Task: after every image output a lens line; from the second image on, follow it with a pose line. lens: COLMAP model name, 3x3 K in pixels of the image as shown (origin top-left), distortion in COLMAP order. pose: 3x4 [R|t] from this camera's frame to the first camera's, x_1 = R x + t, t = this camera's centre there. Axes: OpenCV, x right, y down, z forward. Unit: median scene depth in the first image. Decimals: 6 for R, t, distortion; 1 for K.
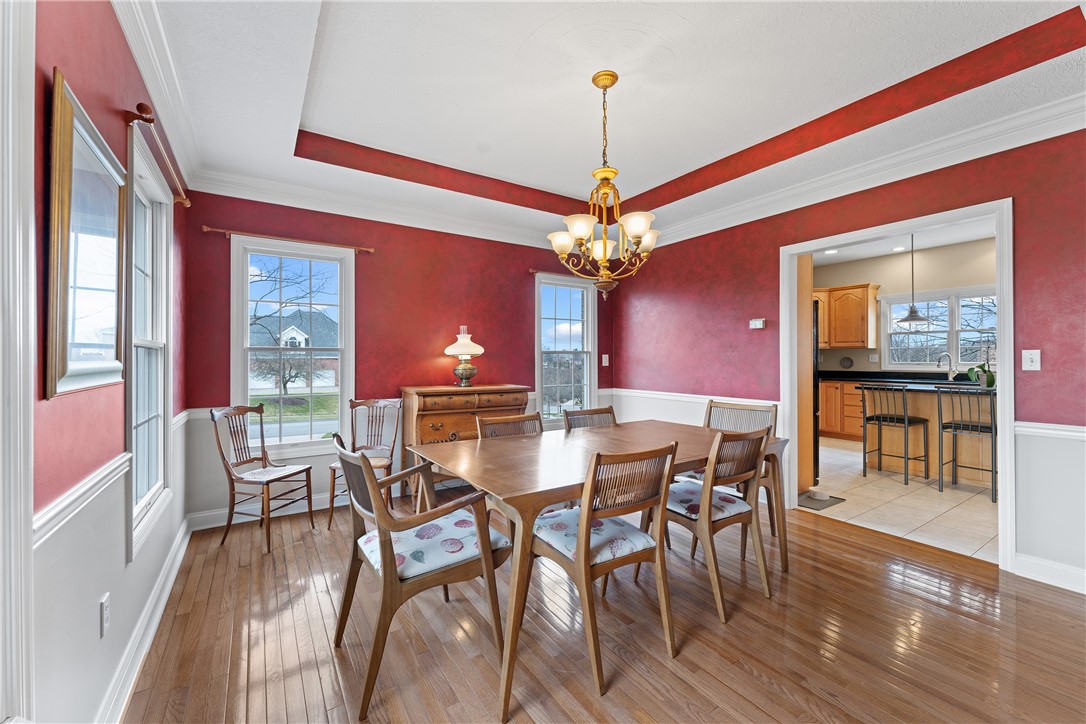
lens RADIAL K [[443.2, 0, 537.4], [0, 443.2, 356.4], [0, 0, 1]] dist [0.008184, -0.000558]
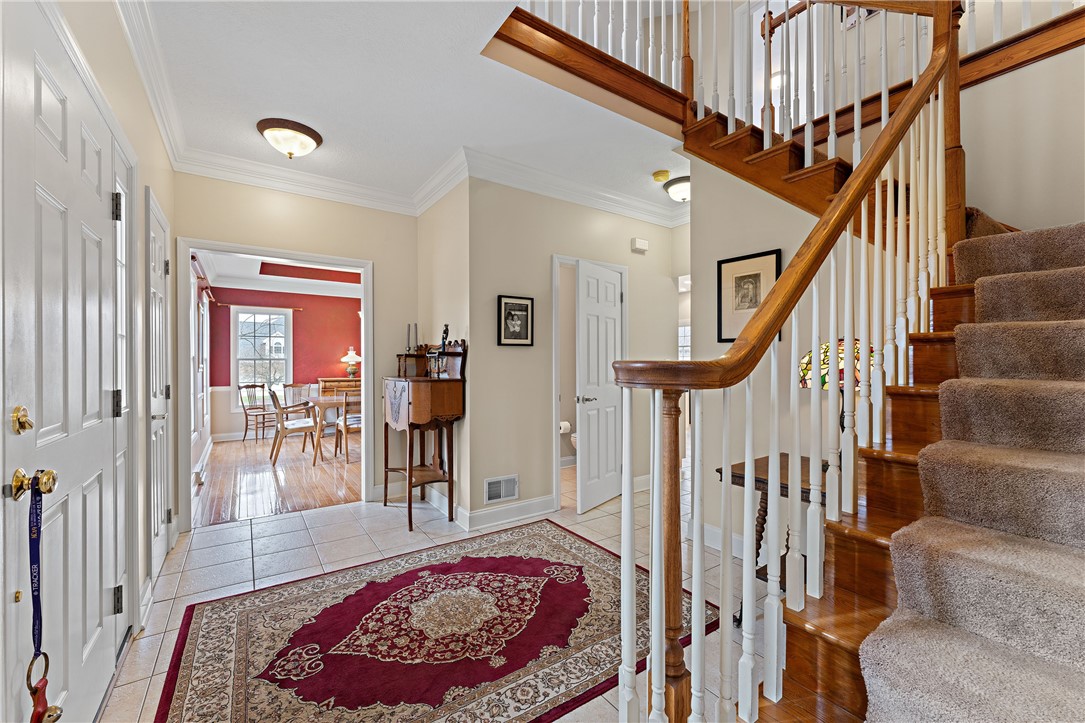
lens RADIAL K [[442.8, 0, 536.8], [0, 442.8, 365.1], [0, 0, 1]] dist [0.008184, -0.000558]
pose [[0.999971, 0.001667, 0.007411, 0.711084], [-0.001739, 0.999950, 0.009821, -0.010084], [-0.007394, -0.009834, 0.999924, -1.066641]]
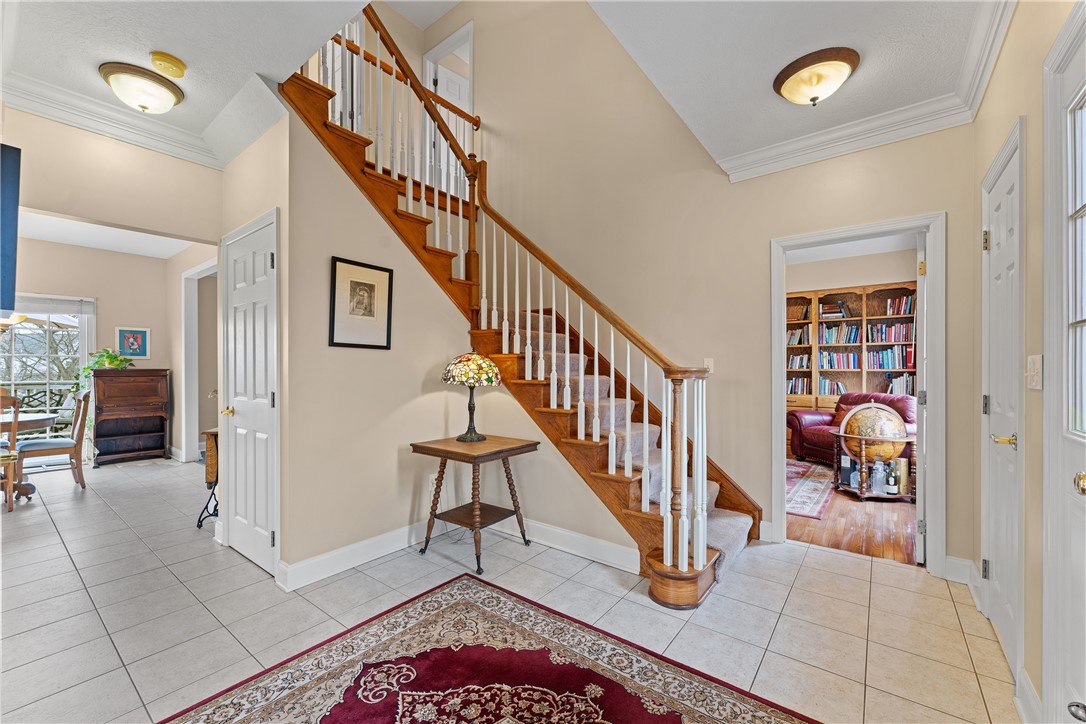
lens RADIAL K [[443.2, 0, 539.5], [0, 443.2, 364.2], [0, 0, 1]] dist [0.008184, -0.000558]
pose [[-0.318502, -0.000163, 0.947922, -1.212179], [-0.007440, 0.999970, -0.002328, -0.030535], [-0.947893, -0.007794, -0.318493, 1.832151]]
